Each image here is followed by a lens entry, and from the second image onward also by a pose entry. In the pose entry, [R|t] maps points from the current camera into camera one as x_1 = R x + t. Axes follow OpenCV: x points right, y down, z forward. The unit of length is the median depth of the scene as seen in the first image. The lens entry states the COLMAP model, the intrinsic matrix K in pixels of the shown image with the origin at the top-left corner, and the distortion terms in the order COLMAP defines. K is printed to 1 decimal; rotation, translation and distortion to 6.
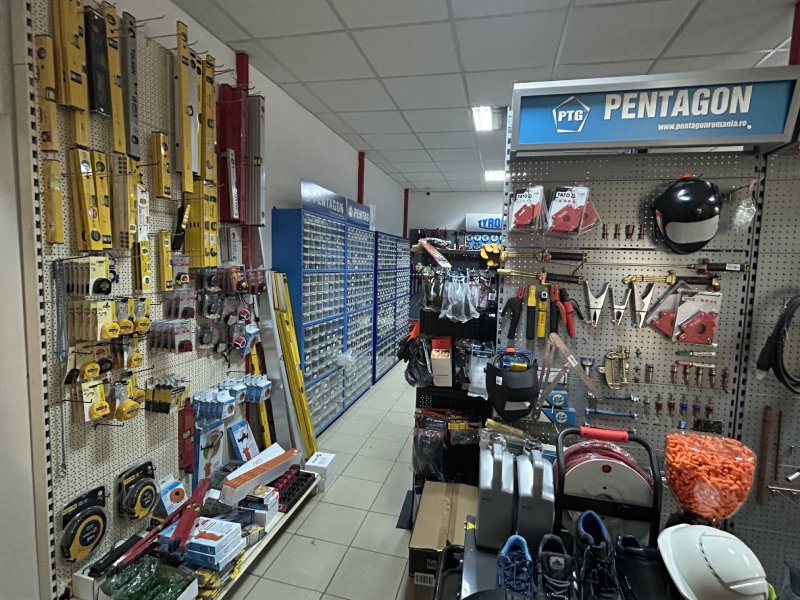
lens RADIAL K [[393.1, 0, 394.5], [0, 393.1, 296.1], [0, 0, 1]] dist [-0.007193, 0.003833]
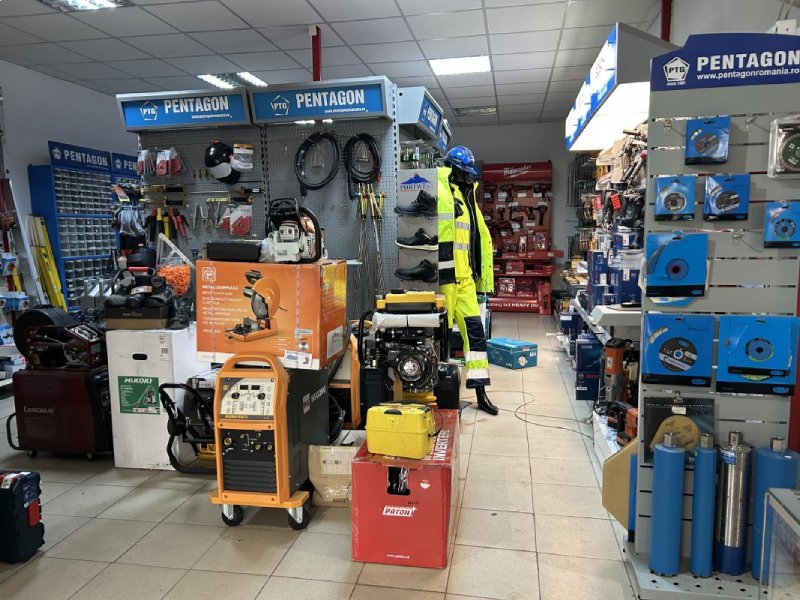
lens RADIAL K [[601.8, 0, 399.0], [0, 601.8, 299.5], [0, 0, 1]] dist [0.043822, -0.044022]
pose [[0.996812, -0.059128, 0.053572, 1.337457], [0.057272, 0.997726, 0.035543, 0.363378], [-0.055552, -0.032361, 0.997931, -1.823340]]
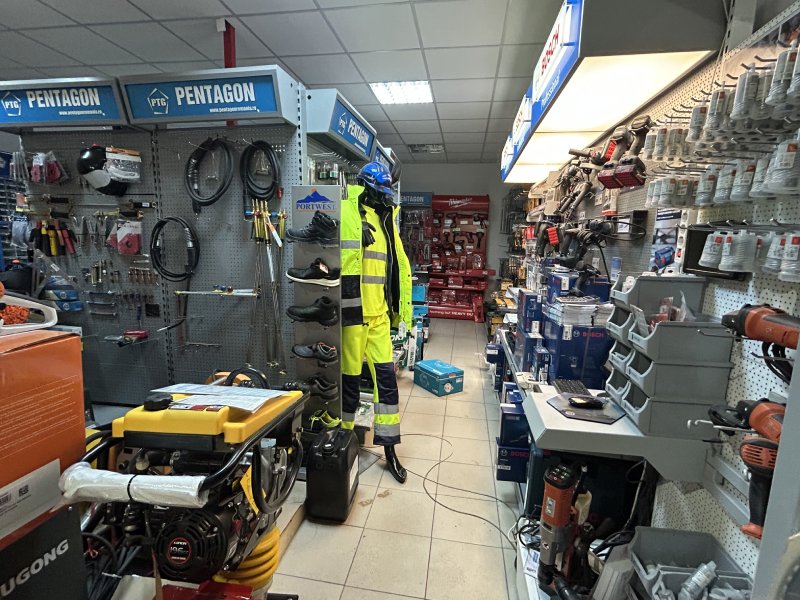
lens RADIAL K [[393.1, 0, 400.0], [0, 393.1, 300.8], [0, 0, 1]] dist [-0.007193, 0.003833]
pose [[0.996695, -0.022193, 0.078141, 1.745973], [0.016580, 0.997283, 0.071770, 0.214391], [-0.079521, -0.070237, 0.994356, -0.675365]]
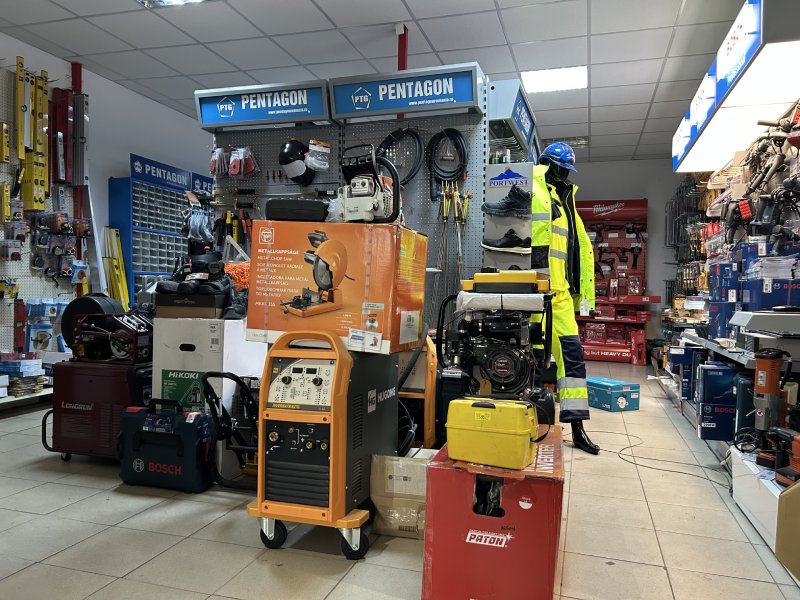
lens RADIAL K [[601.8, 0, 402.9], [0, 601.8, 300.9], [0, 0, 1]] dist [0.043822, -0.044022]
pose [[0.998417, -0.016207, -0.053860, 1.299422], [0.012282, 0.997298, -0.072422, 0.574721], [0.054888, 0.071645, 0.995919, -1.503632]]
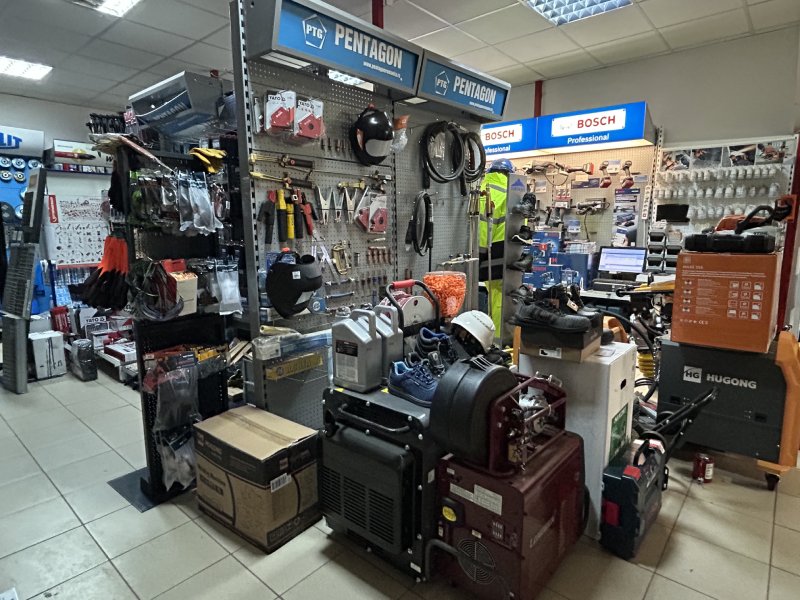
lens RADIAL K [[458.9, 0, 398.4], [0, 458.9, 297.7], [0, 0, 1]] dist [-0.008131, 0.007656]
pose [[0.460242, -0.180110, 0.869332, -0.689661], [0.090955, 0.983618, 0.155635, 0.105697], [-0.883122, 0.007440, 0.469084, 0.165048]]
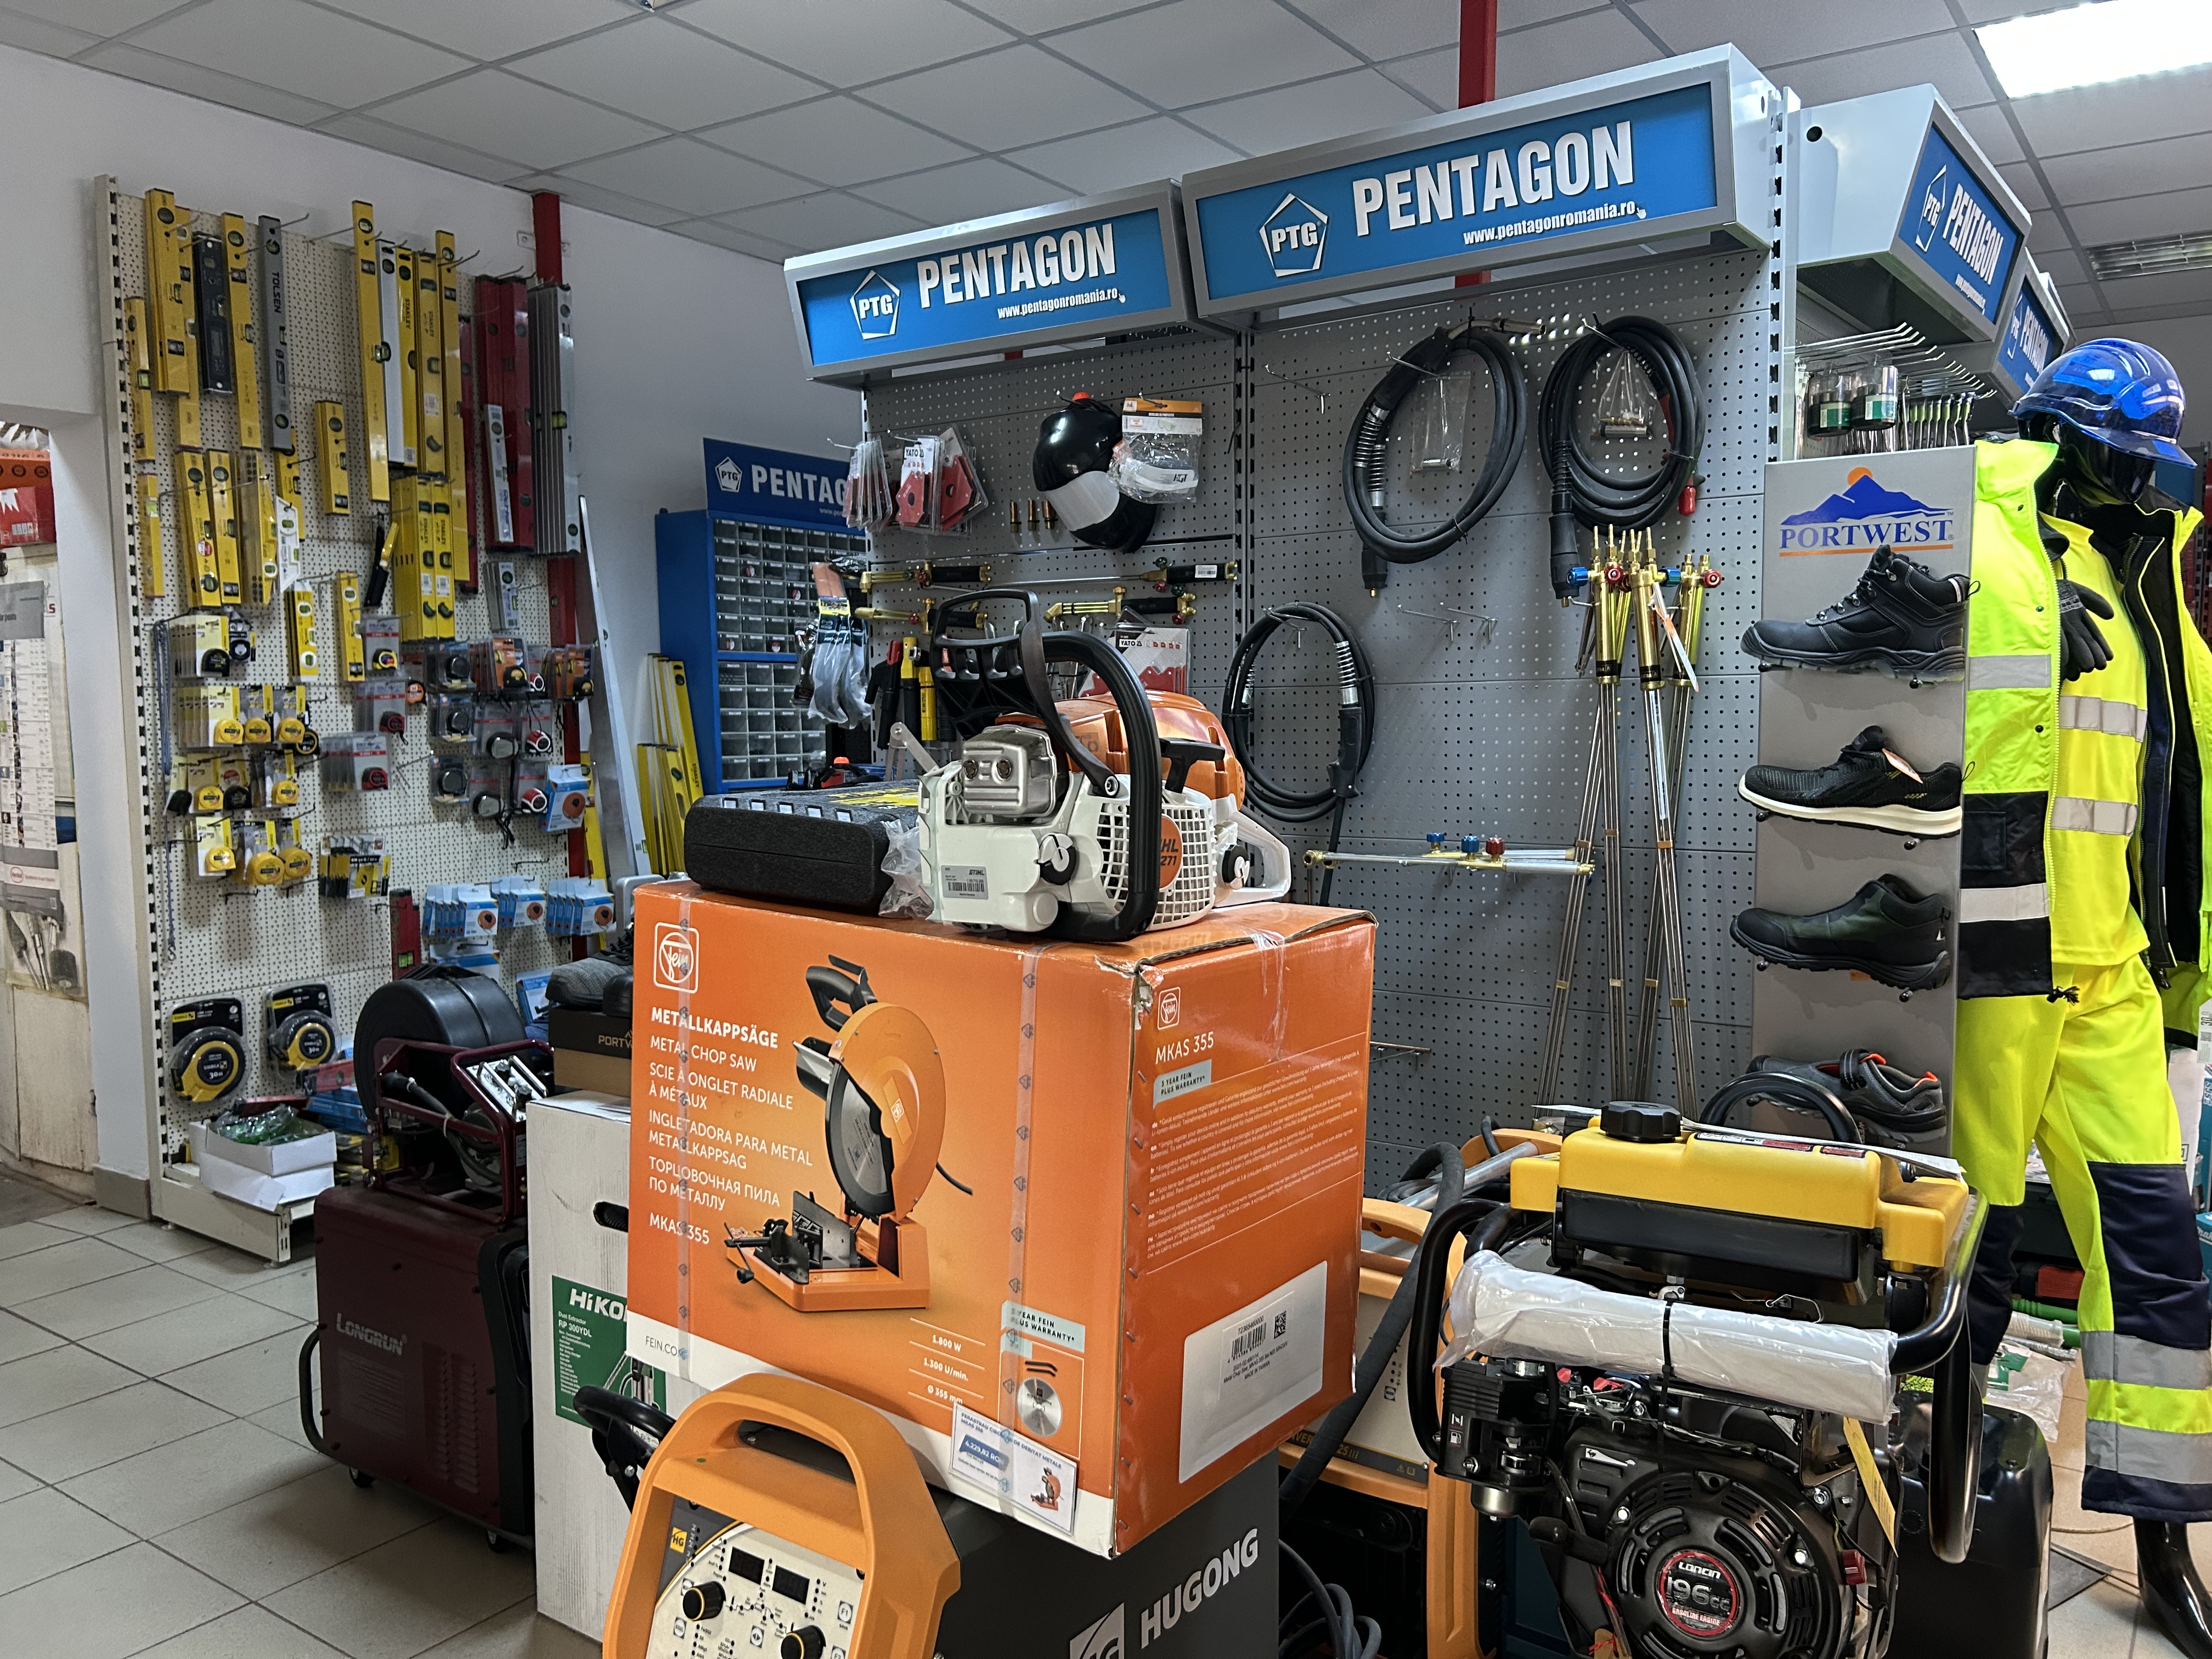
lens RADIAL K [[1664.0, 0, 1106.6], [0, 1664.0, 827.4], [0, 0, 1]] dist [0.043822, -0.044022]
pose [[0.931749, -0.009039, -0.362991, 1.485112], [0.005386, 0.999924, -0.011074, 0.262756], [0.363063, 0.008363, 0.931727, -0.951065]]
